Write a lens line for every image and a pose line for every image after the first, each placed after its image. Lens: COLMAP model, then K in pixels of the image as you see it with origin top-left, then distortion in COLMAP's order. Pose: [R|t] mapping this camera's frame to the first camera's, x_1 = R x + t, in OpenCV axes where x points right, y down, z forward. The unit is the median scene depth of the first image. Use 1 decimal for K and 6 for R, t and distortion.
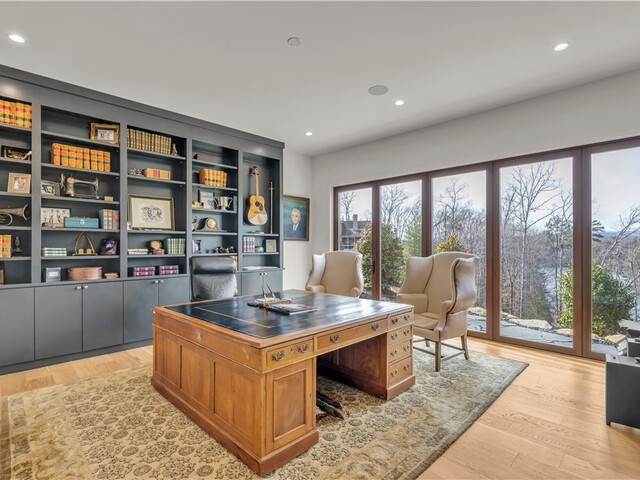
lens RADIAL K [[326.5, 0, 318.7], [0, 326.5, 242.1], [0, 0, 1]] dist [-0.018985, 0.004558]
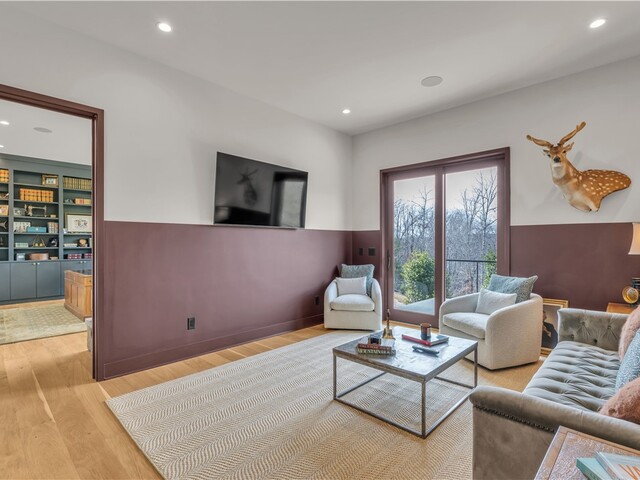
lens RADIAL K [[326.5, 0, 321.6], [0, 326.5, 241.7], [0, 0, 1]] dist [-0.018985, 0.004558]
pose [[0.999974, -0.002631, -0.006711, 0.914813], [0.002633, 0.999997, 0.000176, 0.014118], [0.006711, -0.000194, 0.999977, -0.843250]]
